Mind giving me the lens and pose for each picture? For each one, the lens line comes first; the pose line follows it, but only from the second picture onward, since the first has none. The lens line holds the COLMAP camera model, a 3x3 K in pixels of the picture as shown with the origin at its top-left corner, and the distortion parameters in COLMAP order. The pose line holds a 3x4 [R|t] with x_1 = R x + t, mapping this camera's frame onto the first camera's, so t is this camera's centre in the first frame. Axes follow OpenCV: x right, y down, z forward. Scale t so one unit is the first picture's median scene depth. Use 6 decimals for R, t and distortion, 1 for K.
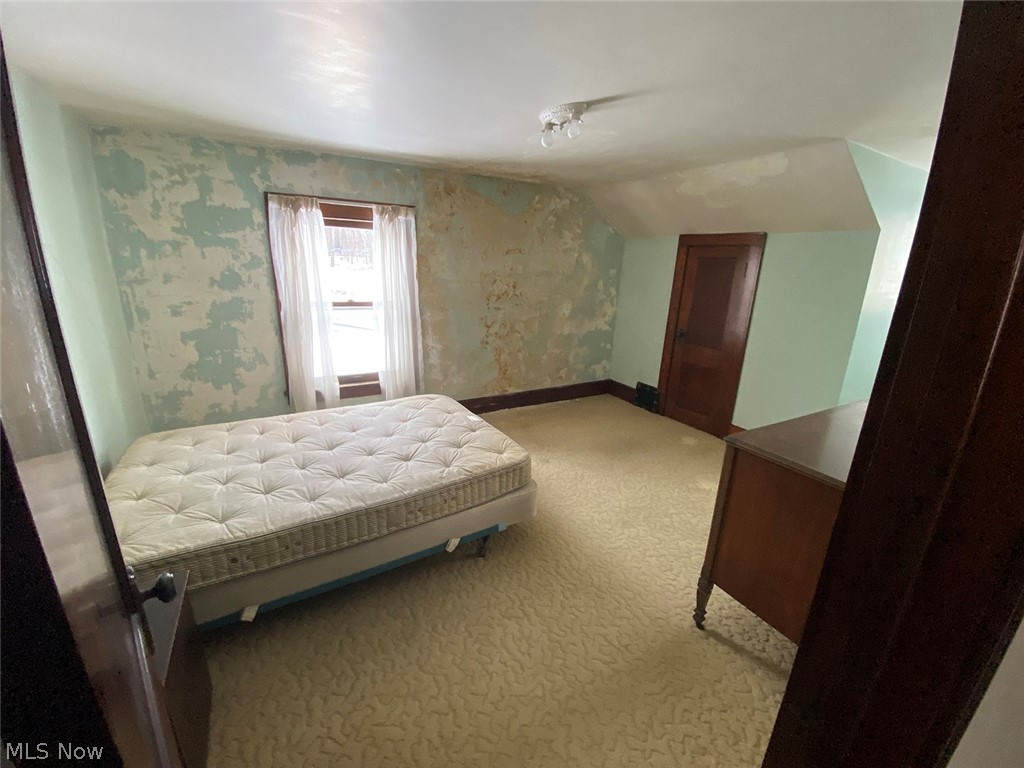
lens RADIAL K [[413.8, 0, 509.6], [0, 413.8, 383.4], [0, 0, 1]] dist [-0.011621, -0.000733]
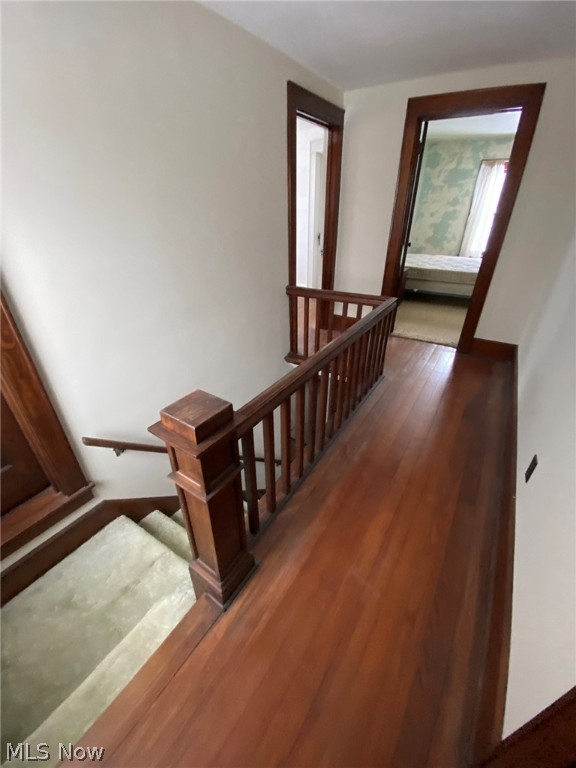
lens RADIAL K [[310.3, 0, 288.1], [0, 310.3, 379.9], [0, 0, 1]] dist [-0.011621, -0.000733]
pose [[0.453933, 0.409554, -0.791335, 0.816163], [-0.229551, 0.911881, 0.340265, 0.343771], [0.860960, 0.027194, 0.507946, -0.827216]]
